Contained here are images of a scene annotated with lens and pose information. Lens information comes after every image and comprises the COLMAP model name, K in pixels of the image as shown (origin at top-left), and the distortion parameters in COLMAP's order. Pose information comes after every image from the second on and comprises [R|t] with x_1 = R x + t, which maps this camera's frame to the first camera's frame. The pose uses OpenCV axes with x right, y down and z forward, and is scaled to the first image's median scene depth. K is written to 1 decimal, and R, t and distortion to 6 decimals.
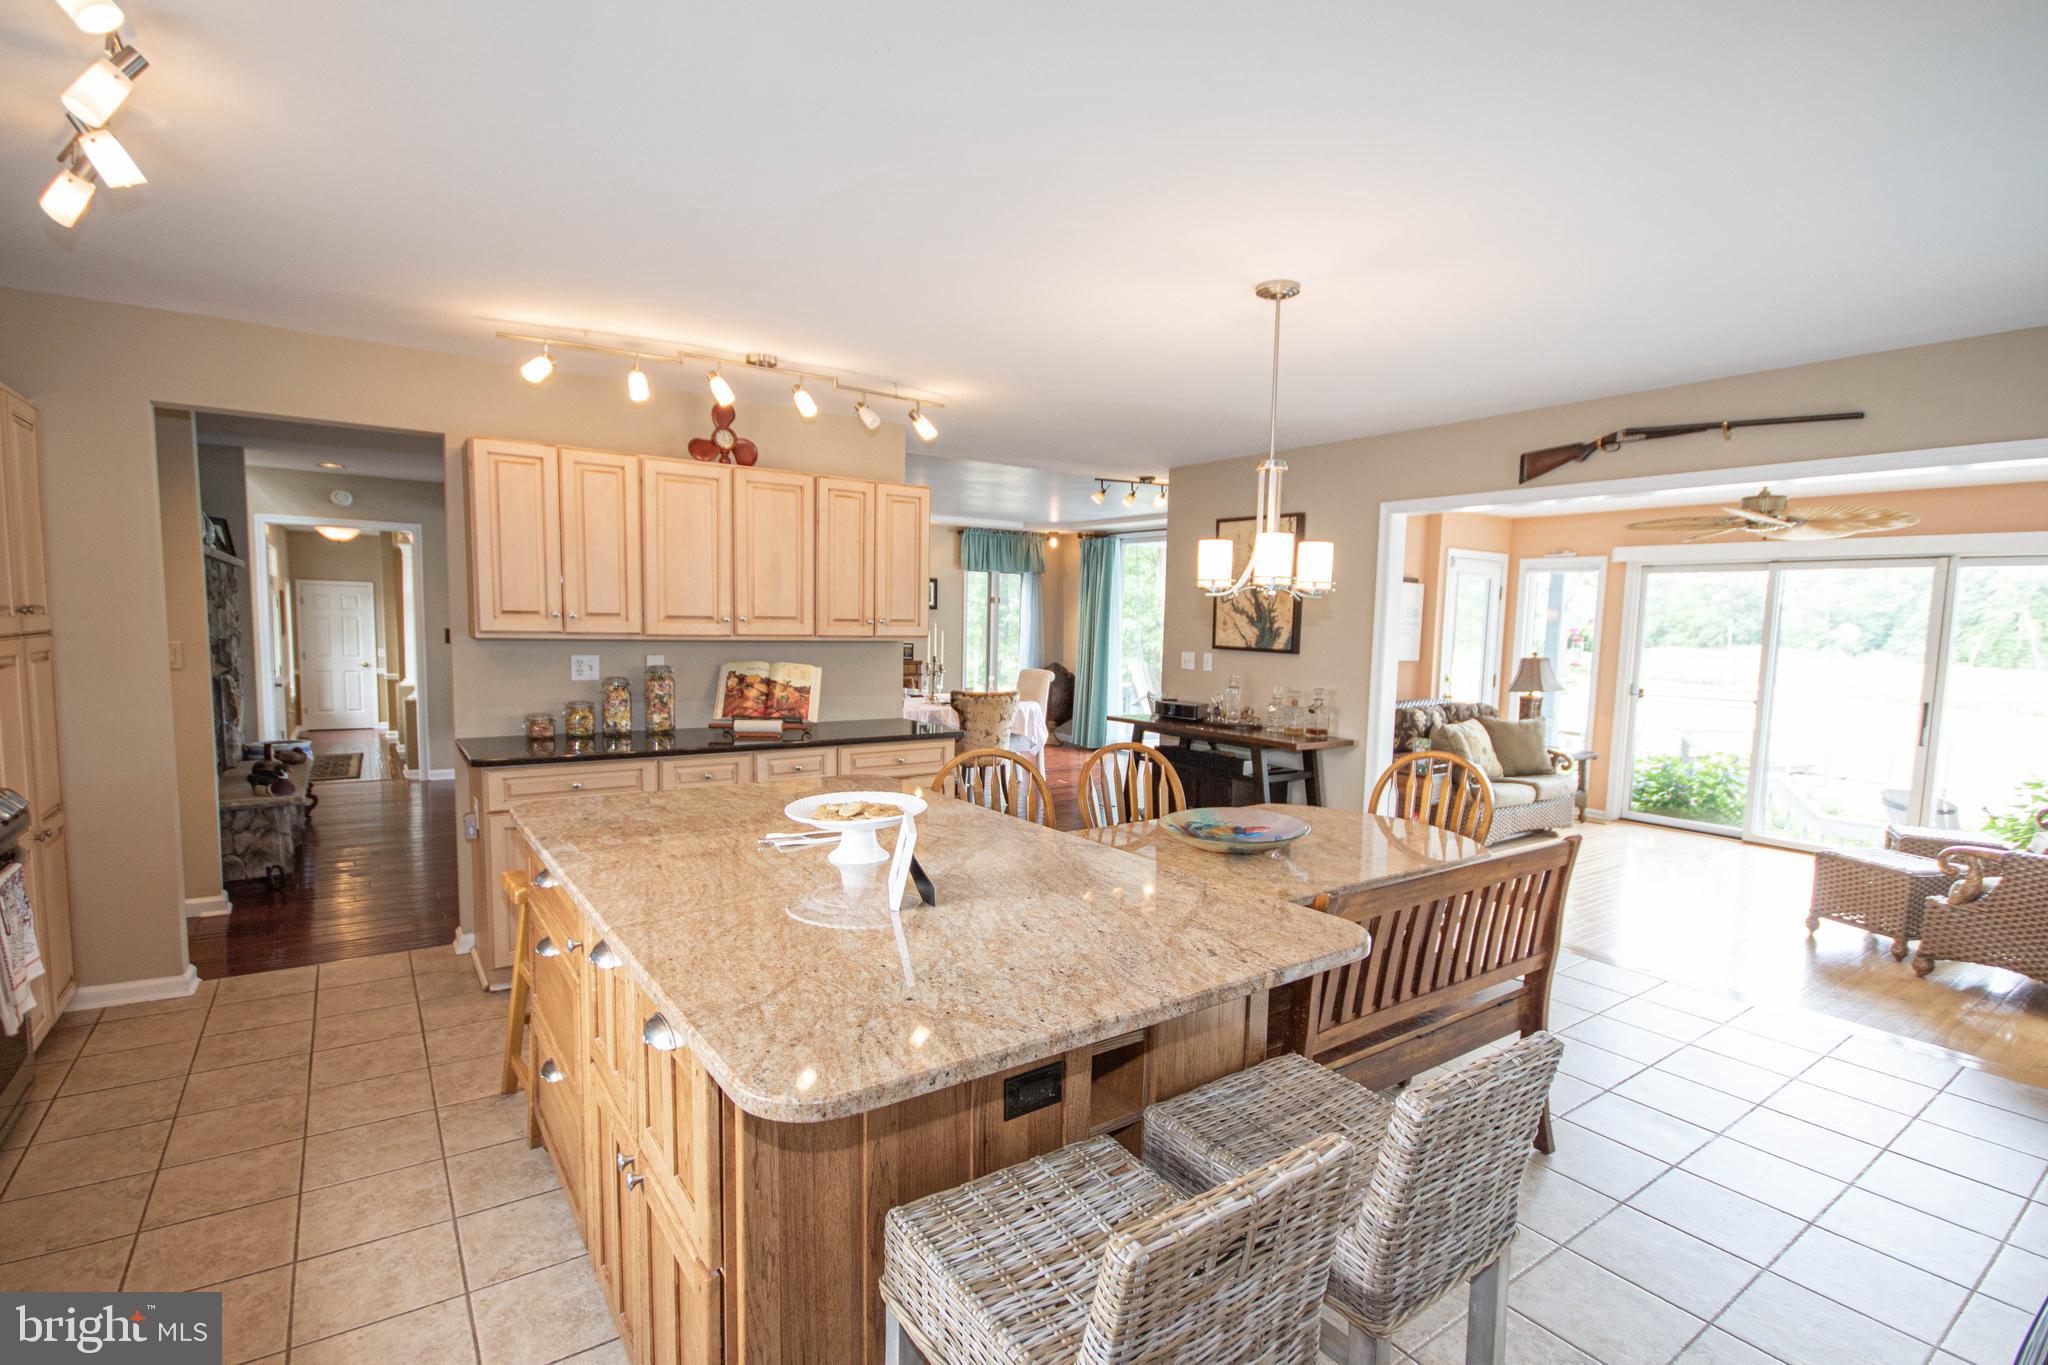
lens RADIAL K [[950.8, 0, 1026.3], [0, 950.8, 707.3], [0, 0, 1]] dist [-0.001622, -0.000809]
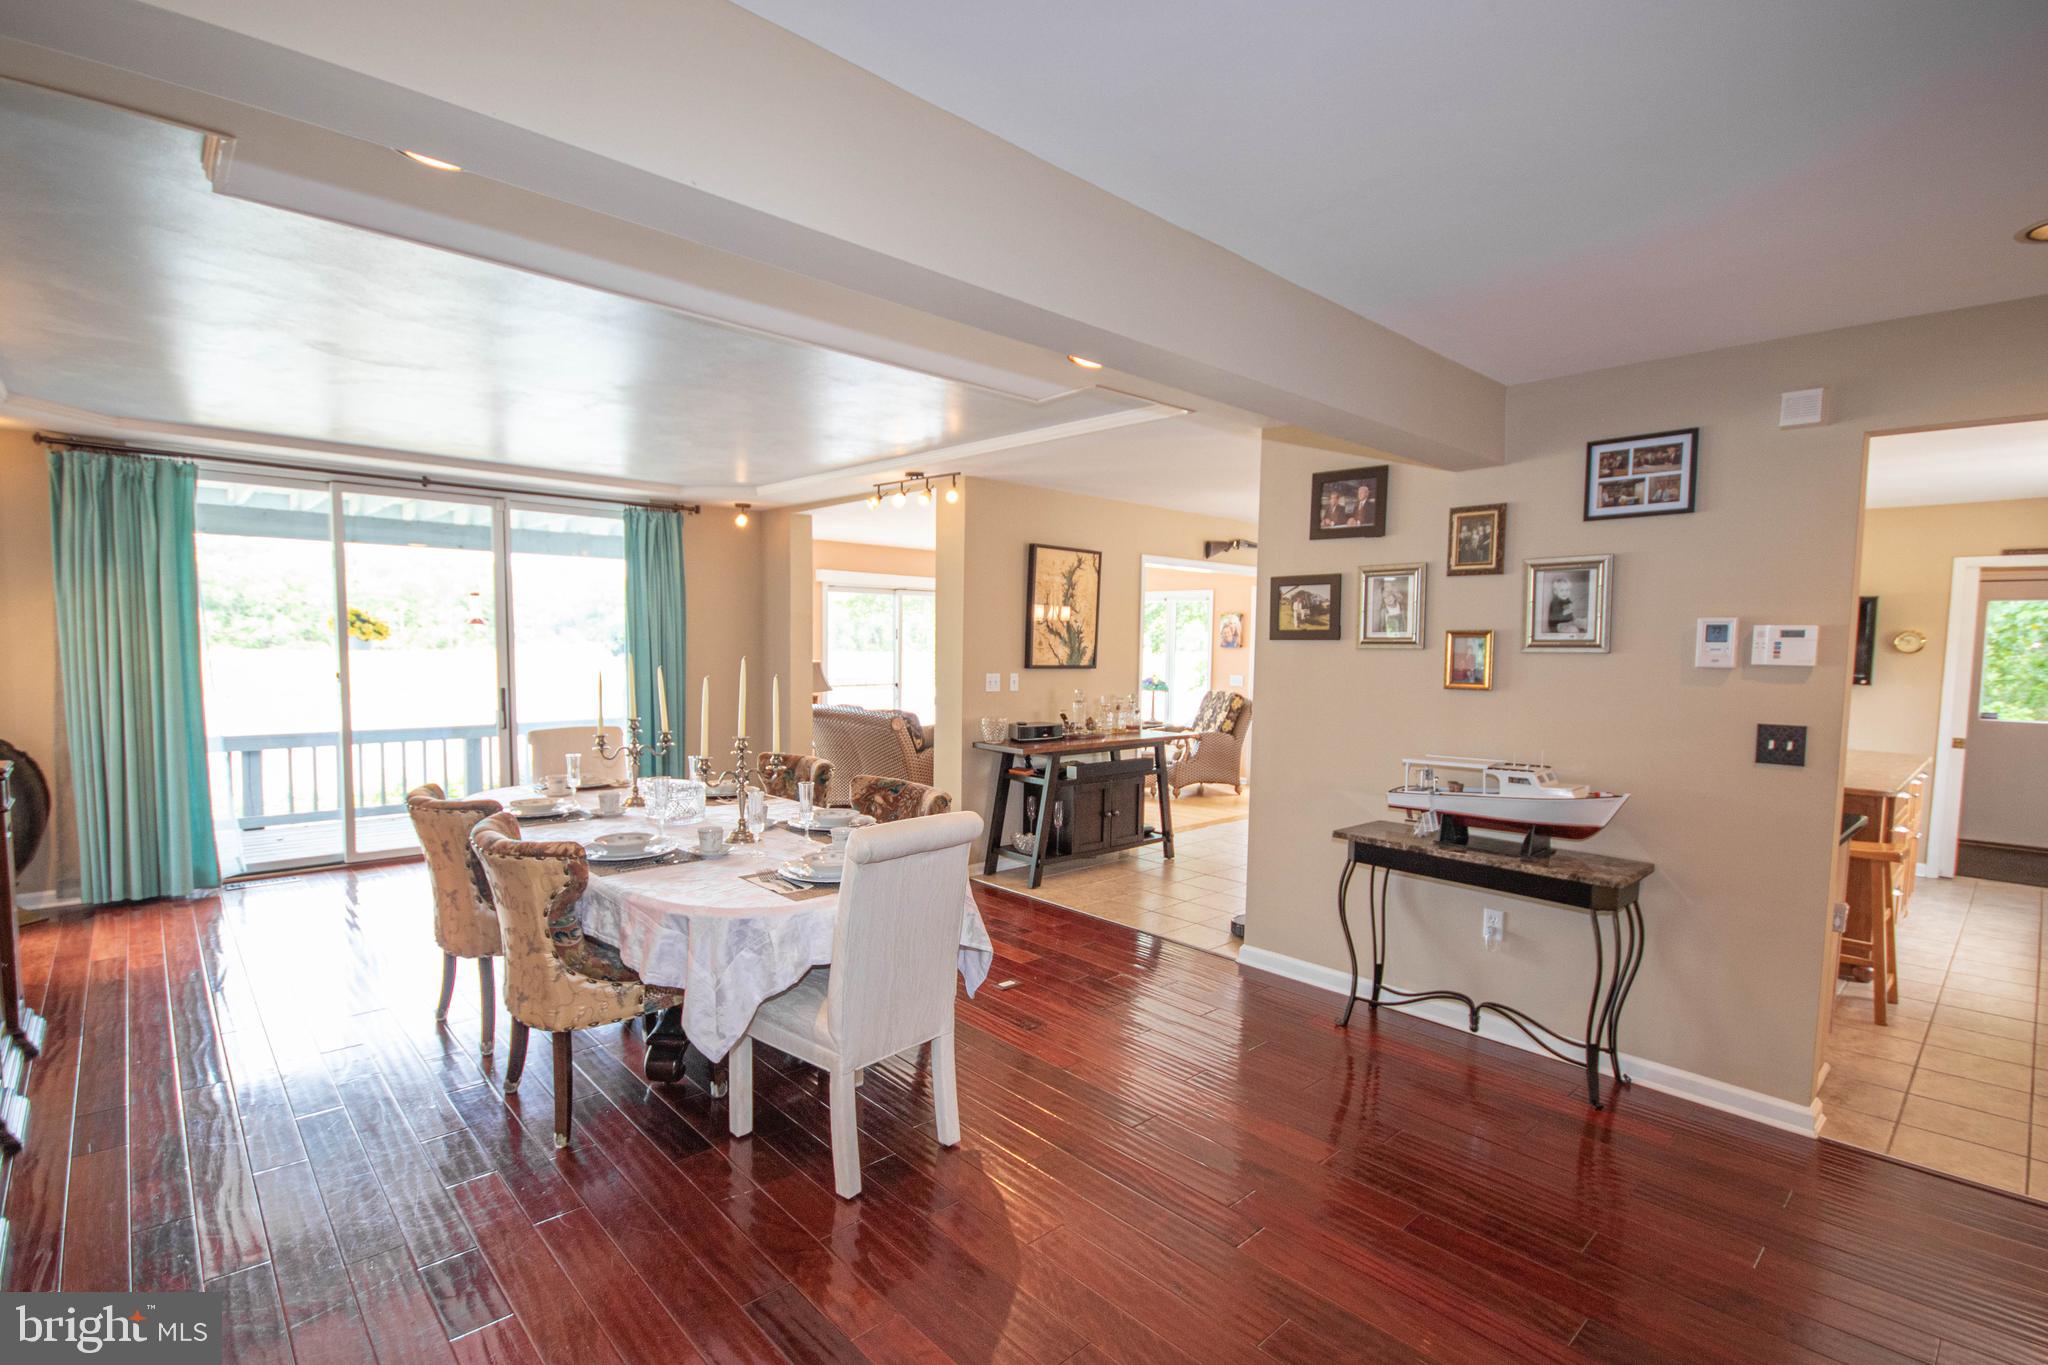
lens RADIAL K [[958.9, 0, 1020.5], [0, 958.9, 714.4], [0, 0, 1]] dist [-0.001343, -0.000178]
pose [[-0.123135, -0.104699, 0.986852, -0.892923], [0.073249, 0.990748, 0.114252, -0.141494], [-0.989683, 0.086355, -0.114326, 1.215820]]
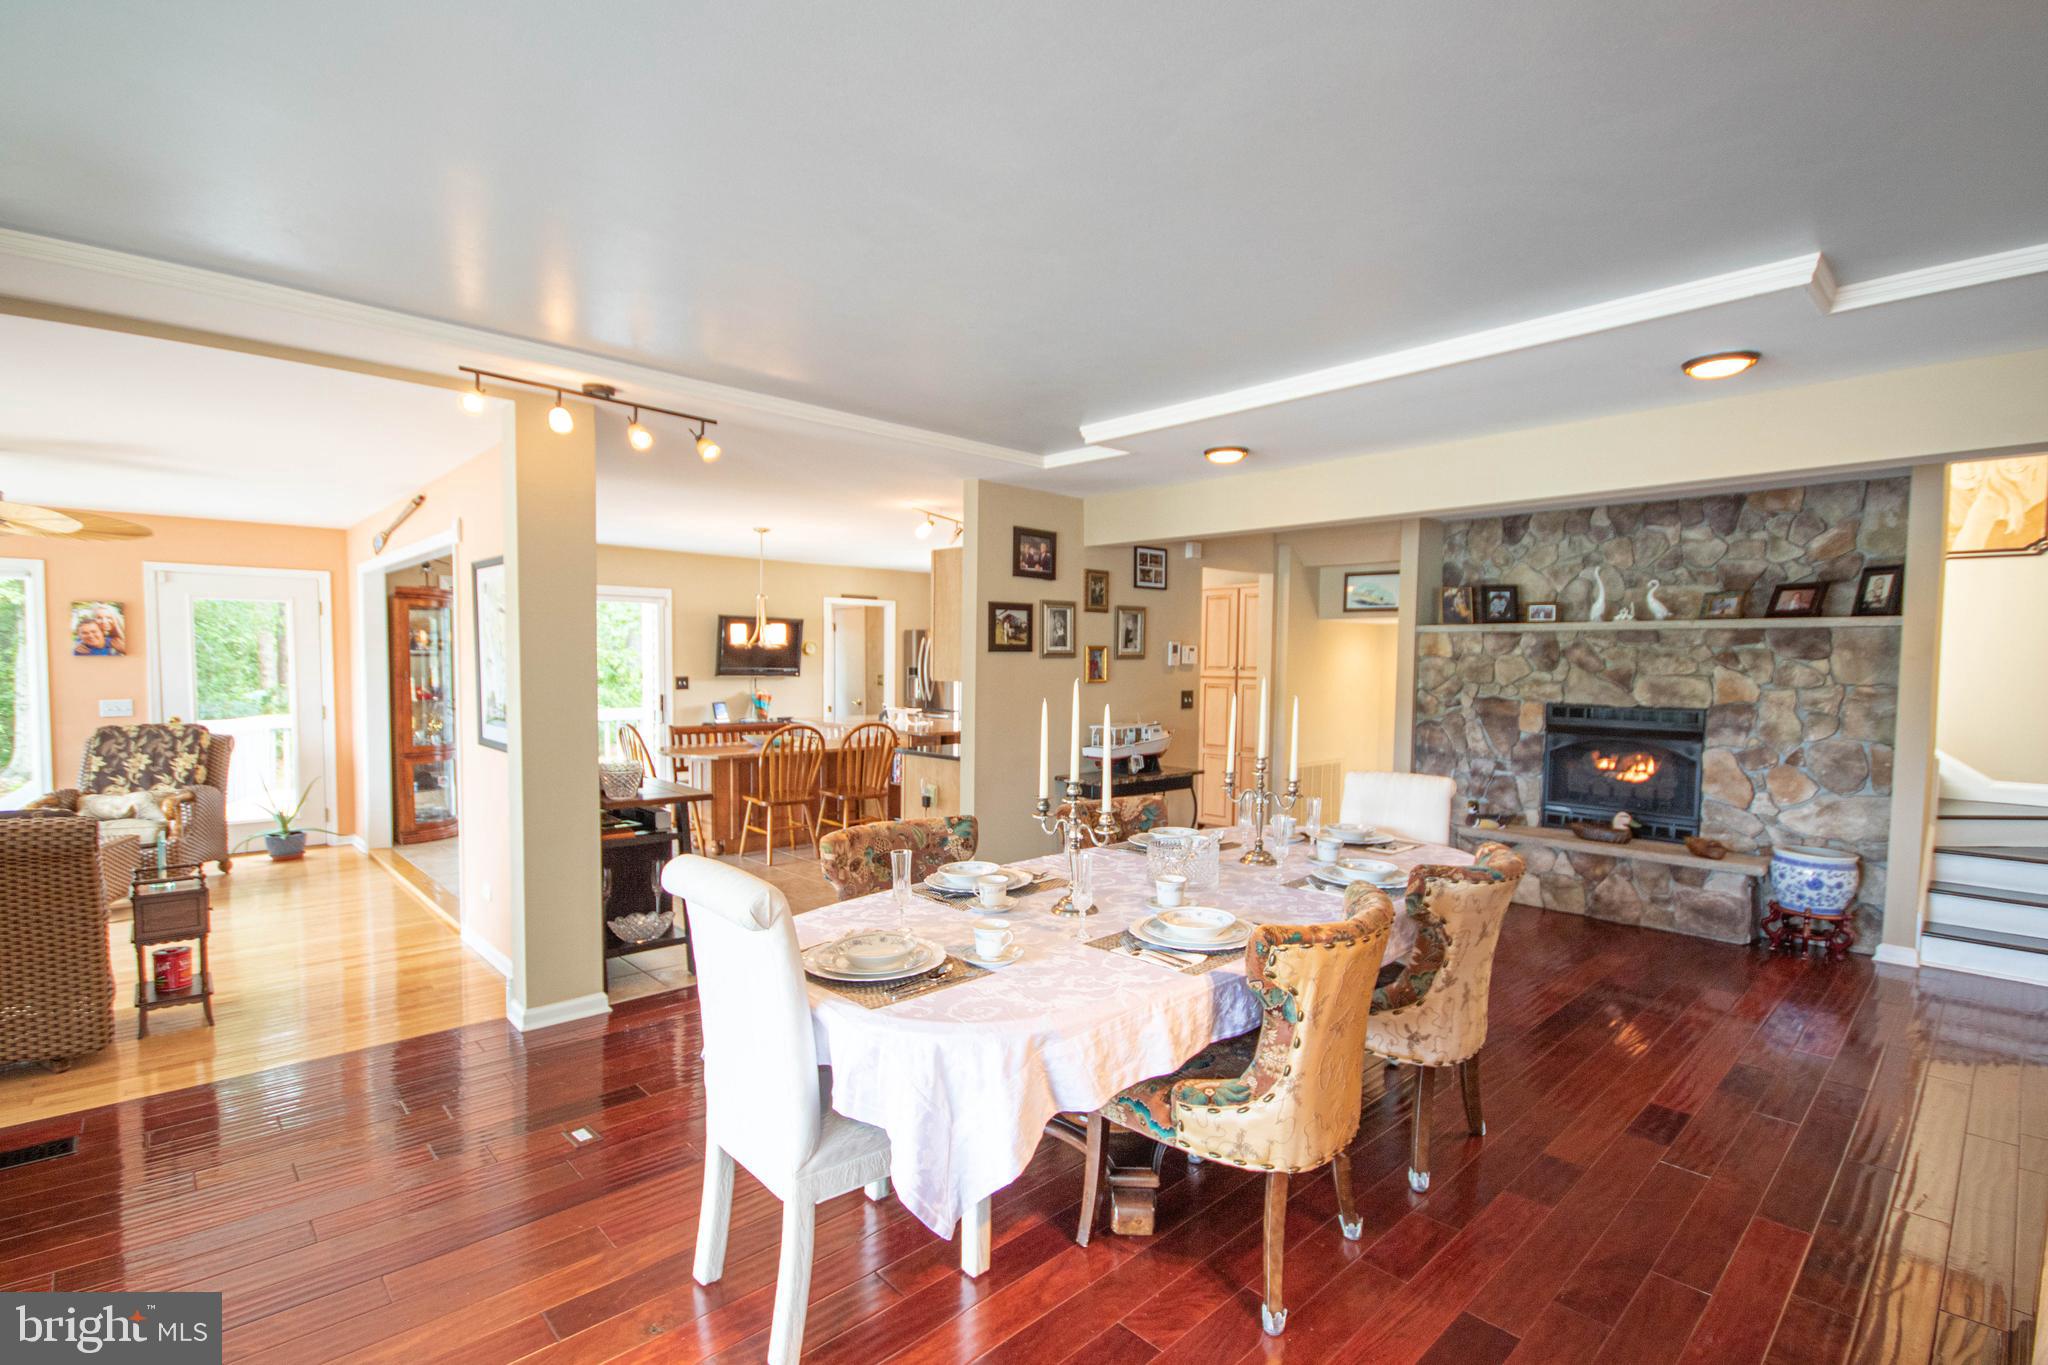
lens RADIAL K [[950.8, 0, 1026.3], [0, 950.8, 707.3], [0, 0, 1]] dist [-0.001622, -0.000809]
pose [[-0.990095, -0.028005, -0.137578, -0.045052], [-0.046994, 0.989486, 0.136780, -0.175222], [0.132301, 0.141890, -0.981001, 1.873964]]
